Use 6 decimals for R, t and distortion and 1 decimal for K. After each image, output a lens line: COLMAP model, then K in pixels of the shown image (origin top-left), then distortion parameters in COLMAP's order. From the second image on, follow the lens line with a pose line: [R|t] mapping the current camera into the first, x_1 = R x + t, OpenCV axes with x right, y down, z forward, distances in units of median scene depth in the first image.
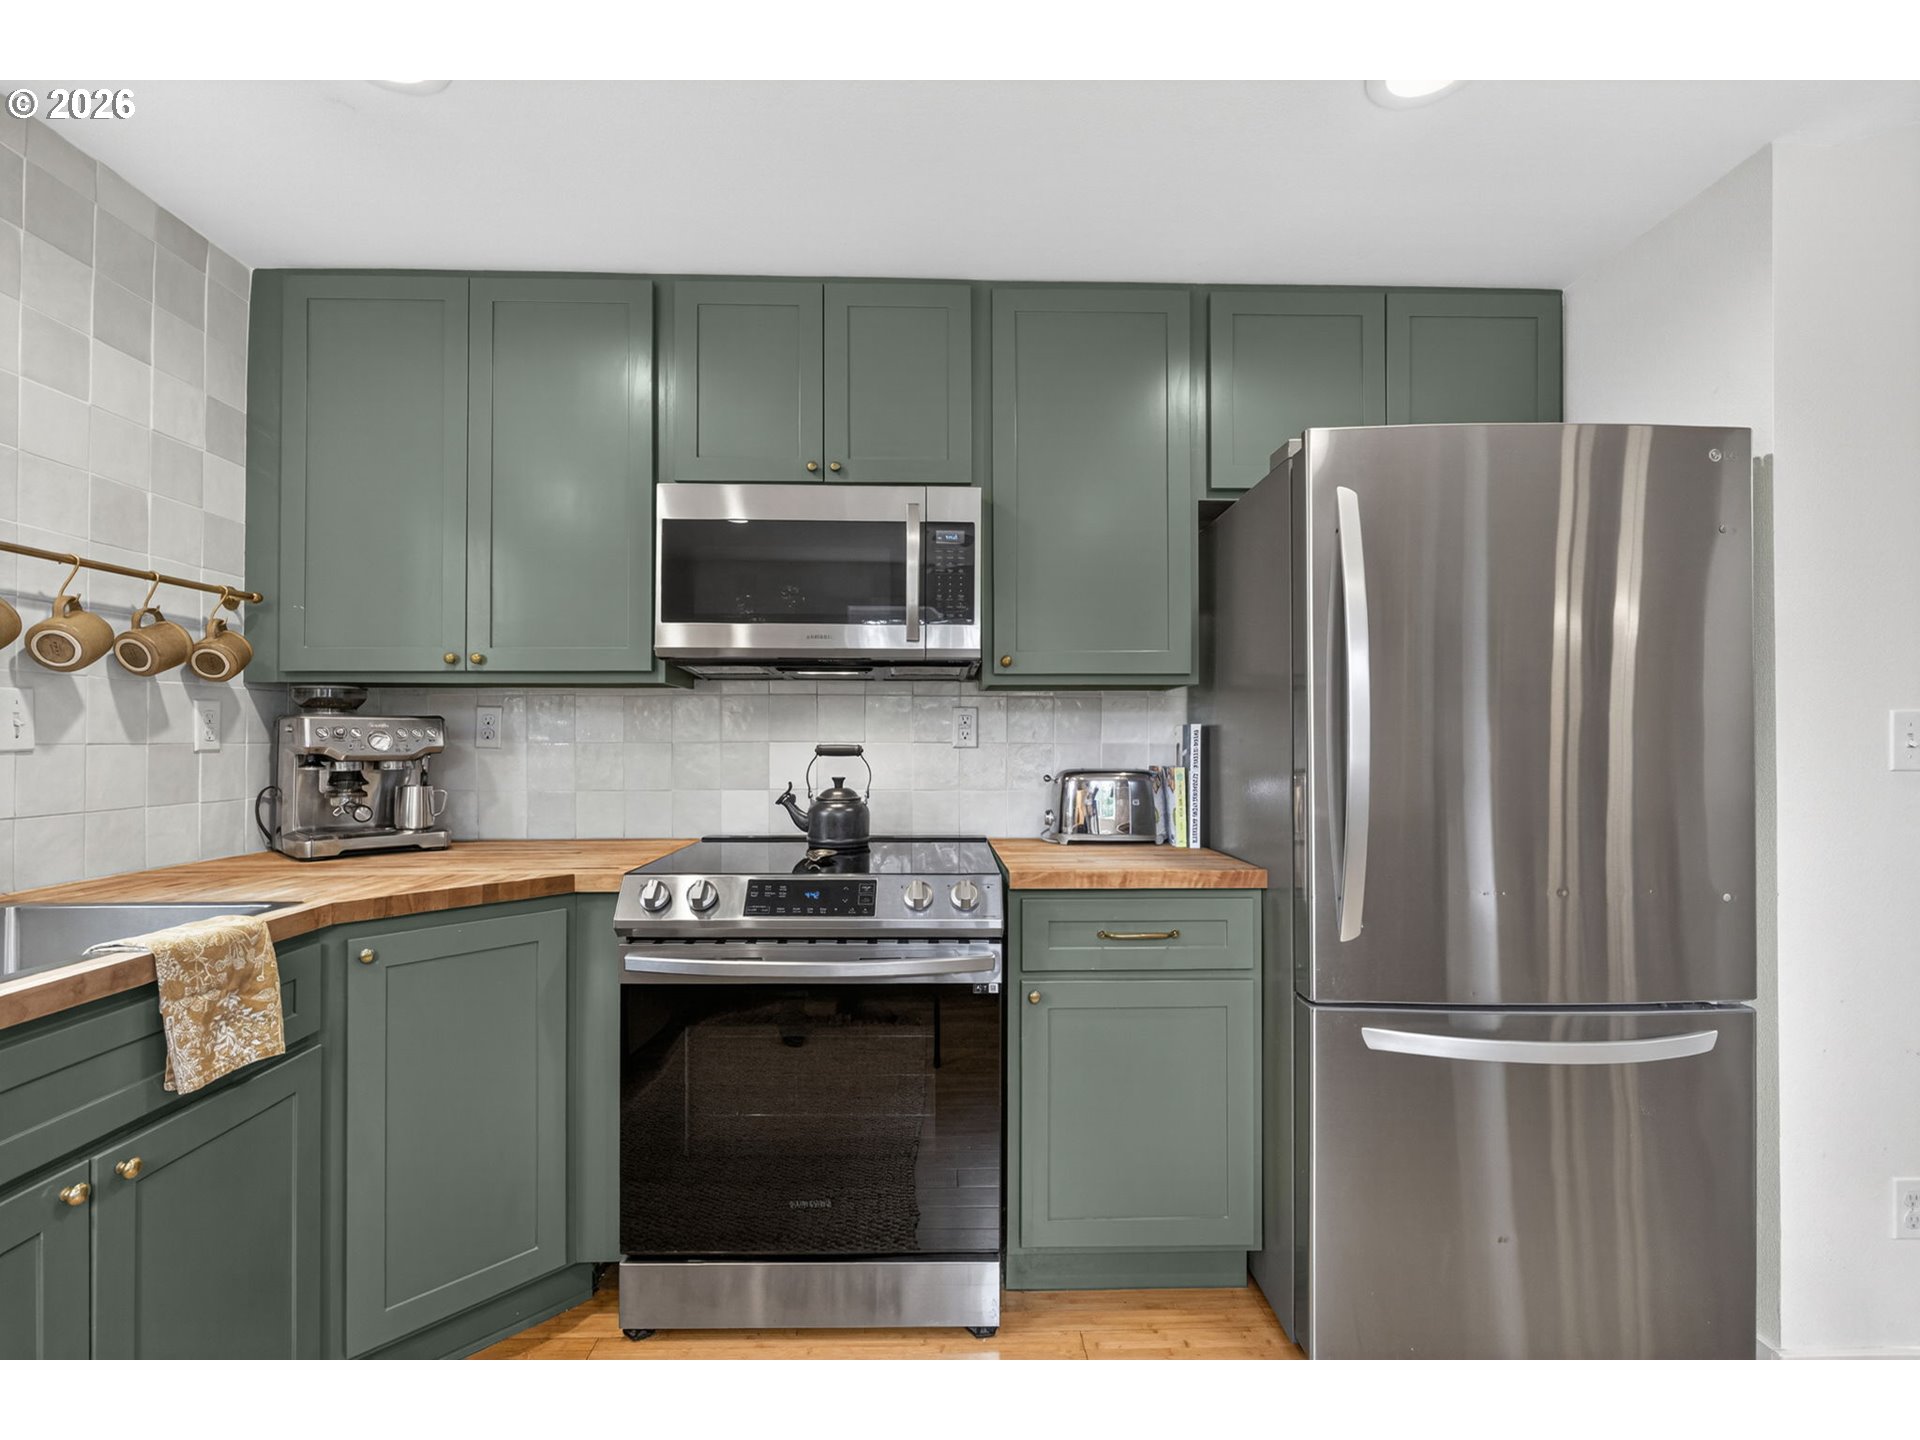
lens RADIAL K [[877.7, 0, 959.7], [0, 877.7, 722.3], [0, 0, 1]] dist [0.001429, 0.000293]
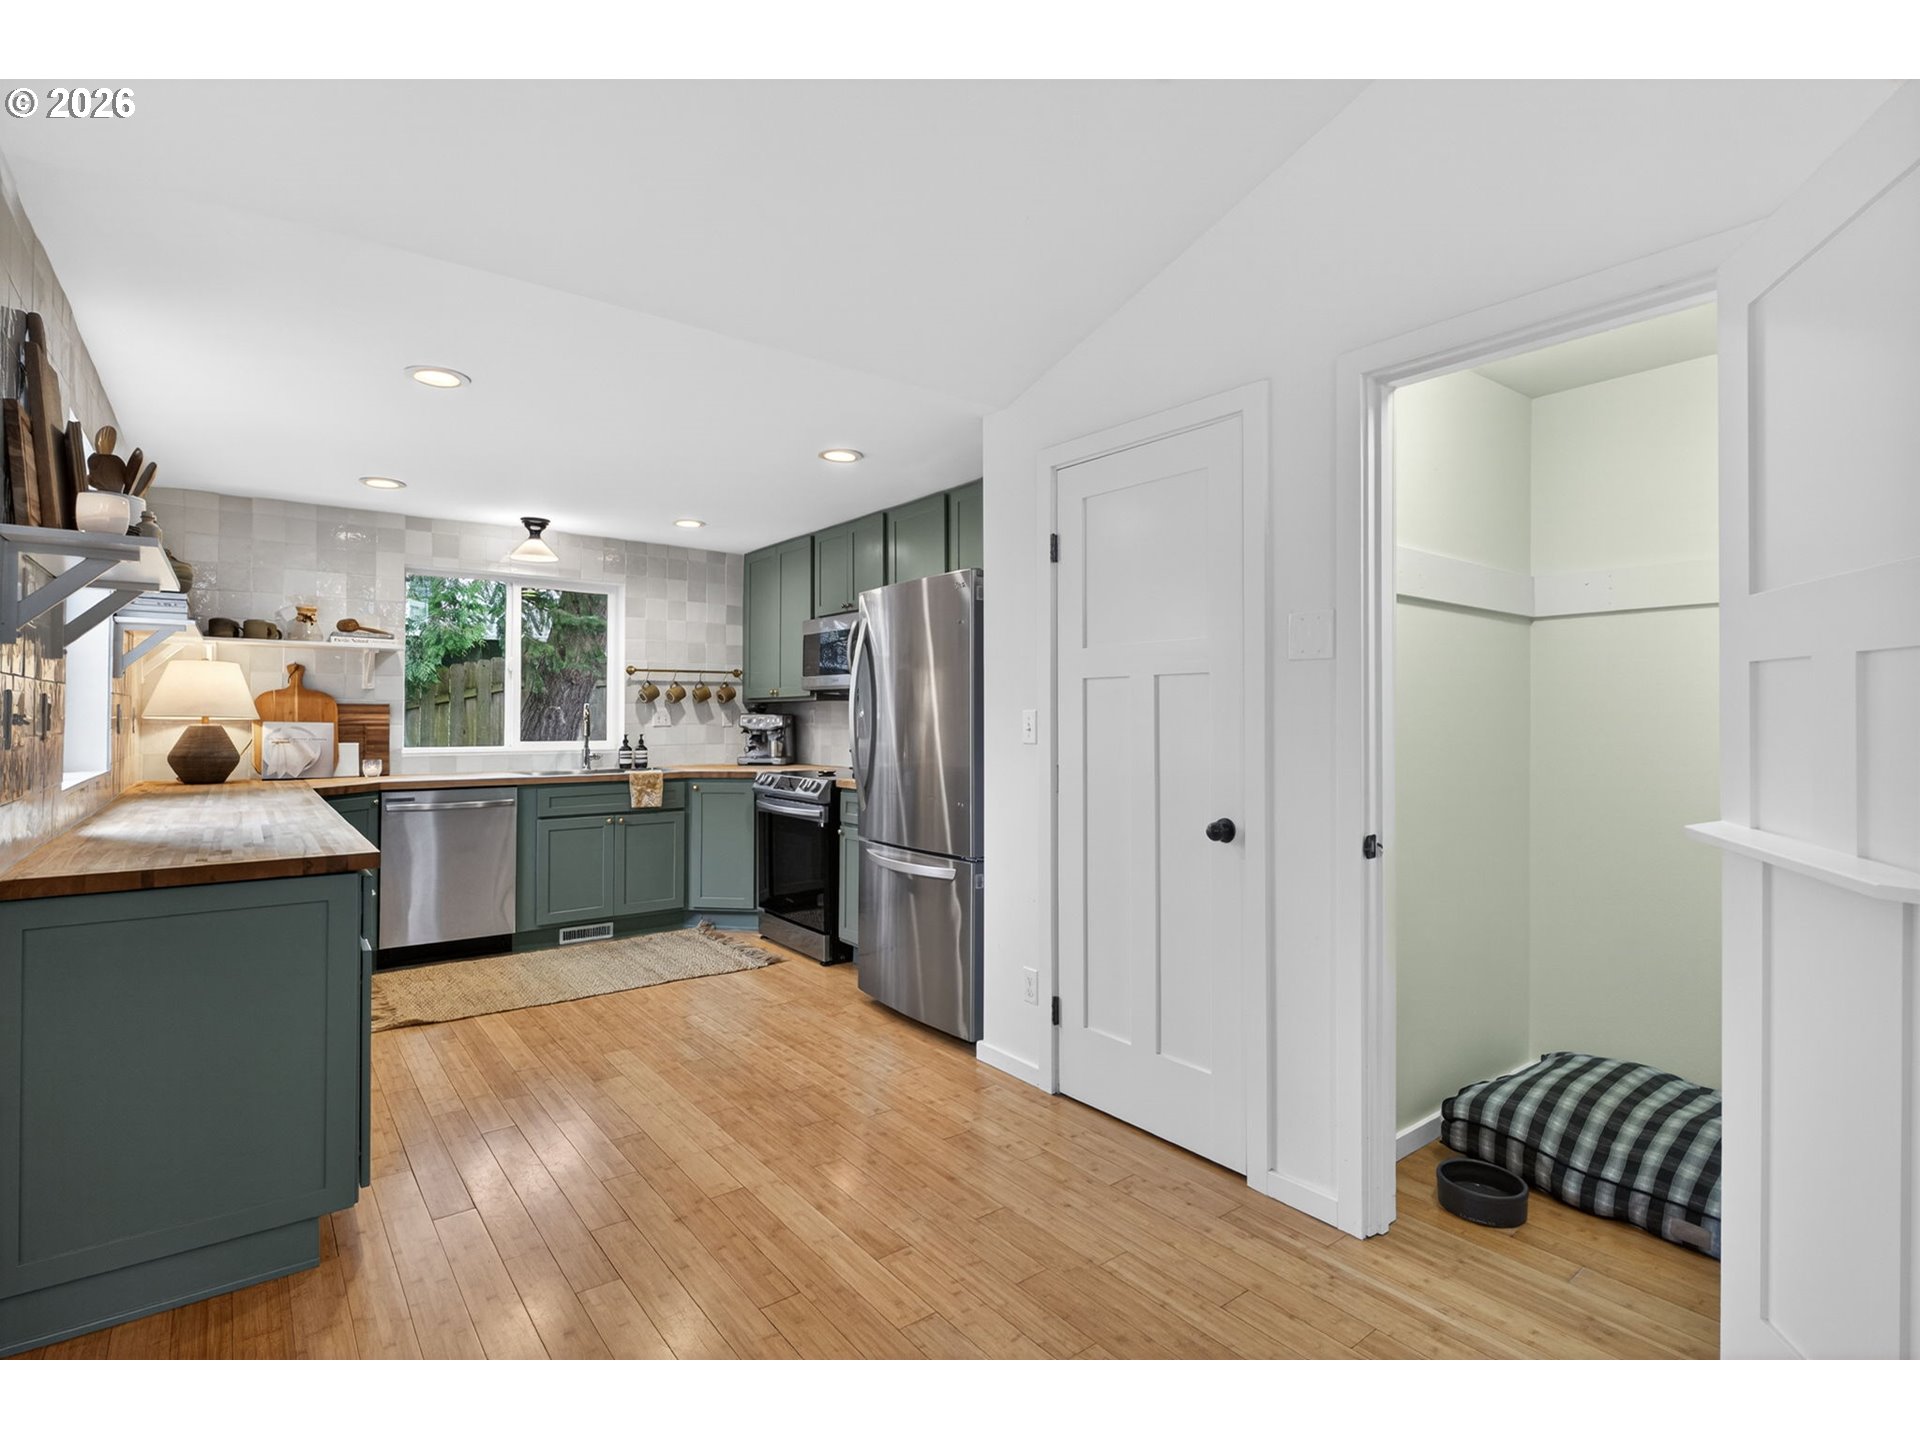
lens RADIAL K [[914.6, 0, 949.4], [0, 914.6, 706.0], [0, 0, 1]] dist [-0.000106, -0.000403]
pose [[0.592387, -0.008493, -0.805608, 2.012852], [0.012789, 0.999918, -0.001137, -0.023071], [0.805552, -0.009630, 0.592447, -0.210896]]
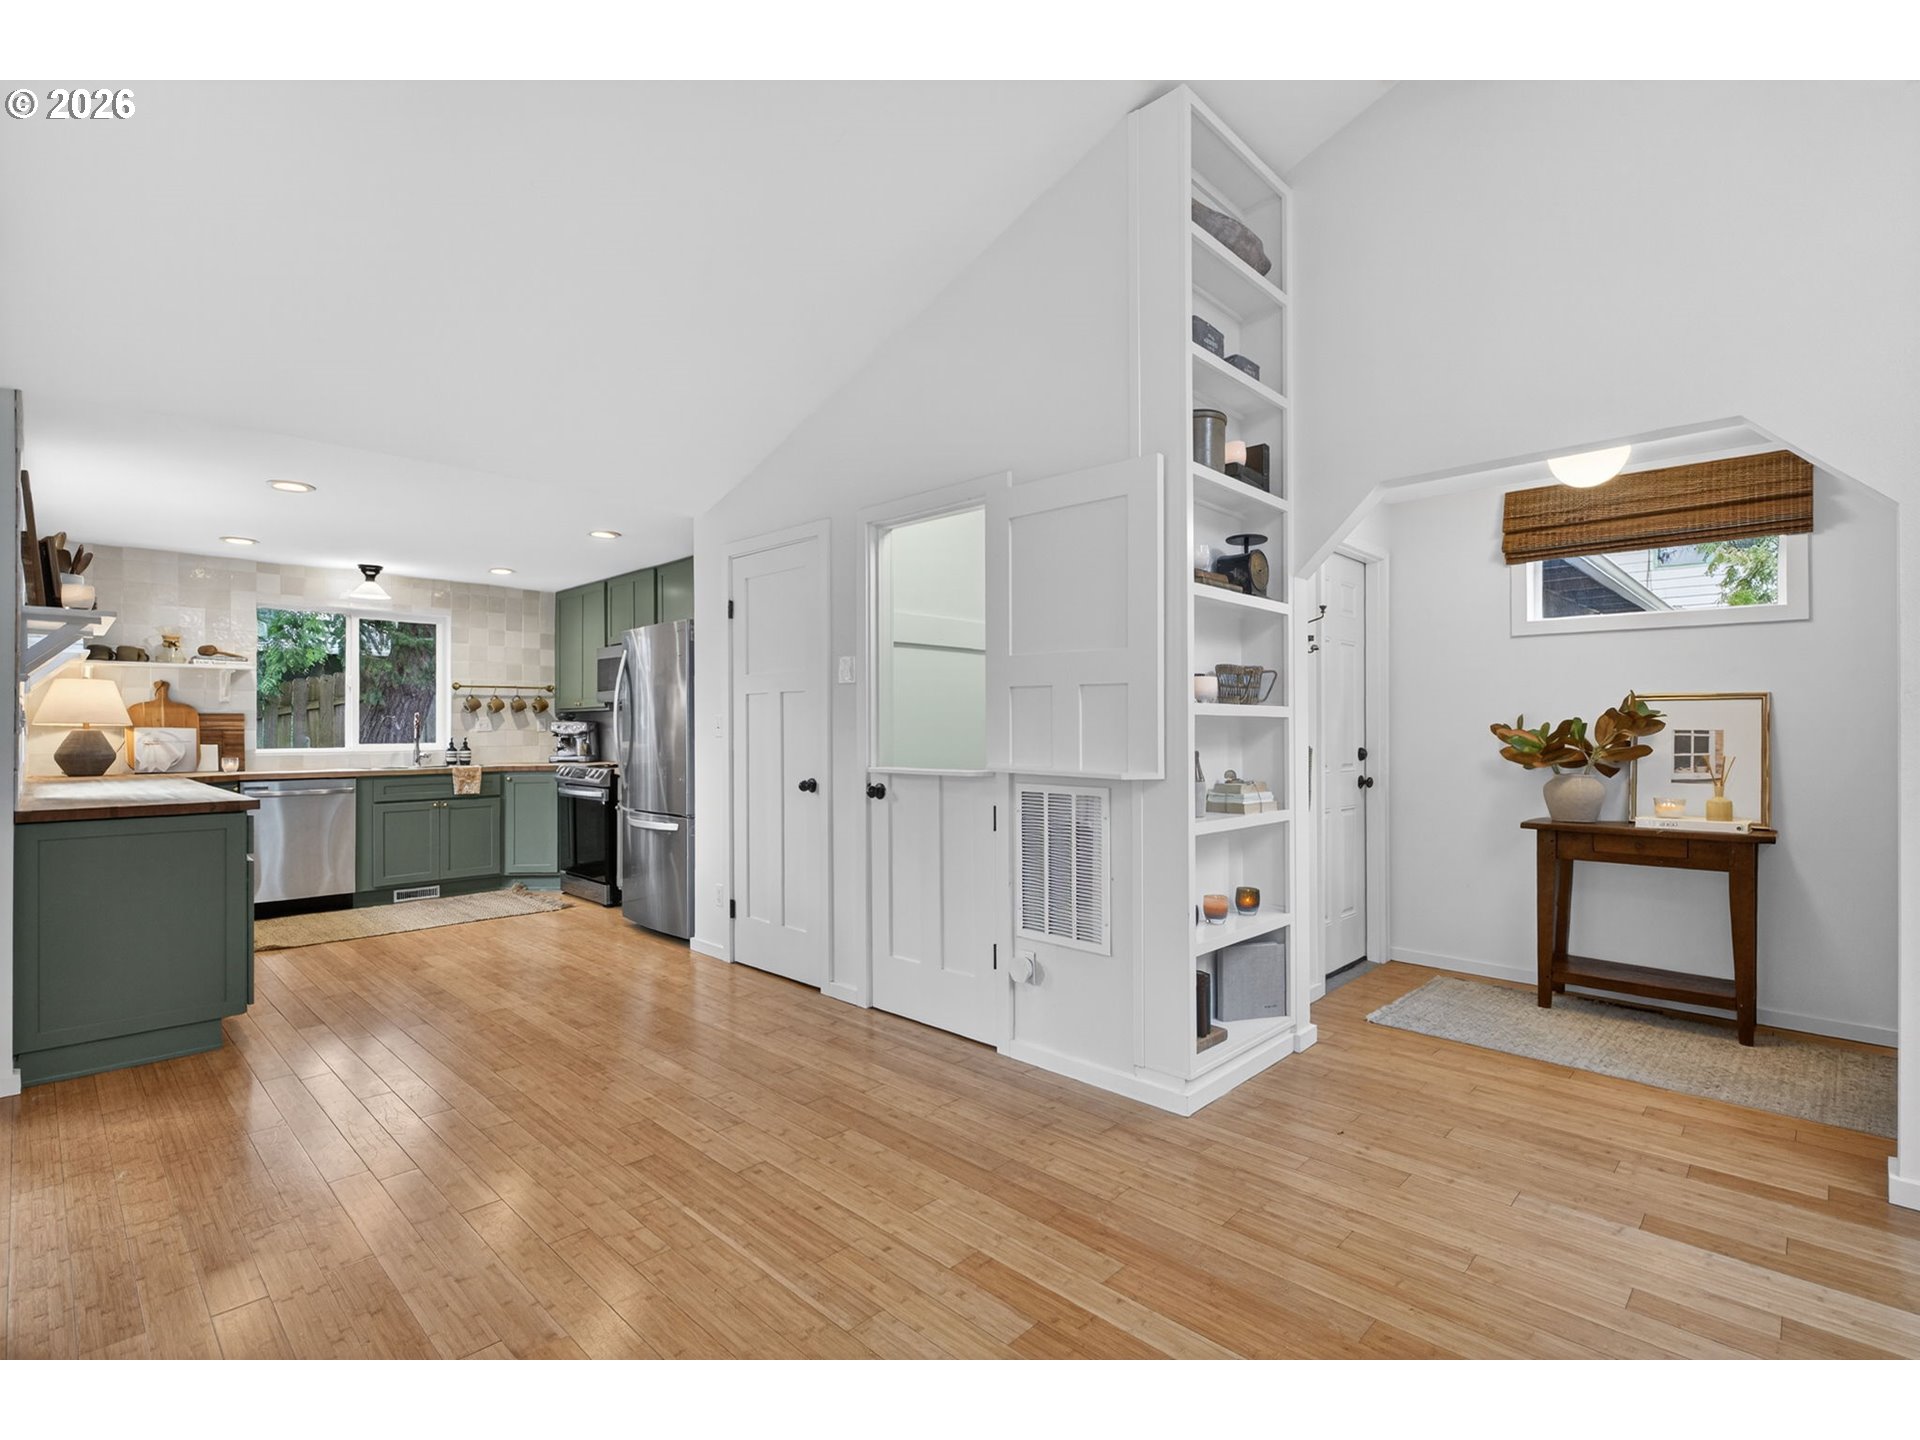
lens RADIAL K [[877.7, 0, 943.2], [0, 877.7, 724.9], [0, 0, 1]] dist [0.001429, 0.000293]
pose [[0.700022, -0.004937, -0.714104, 2.851905], [0.016266, 0.999827, 0.009033, -0.001441], [0.713936, -0.017939, 0.699981, -0.351309]]
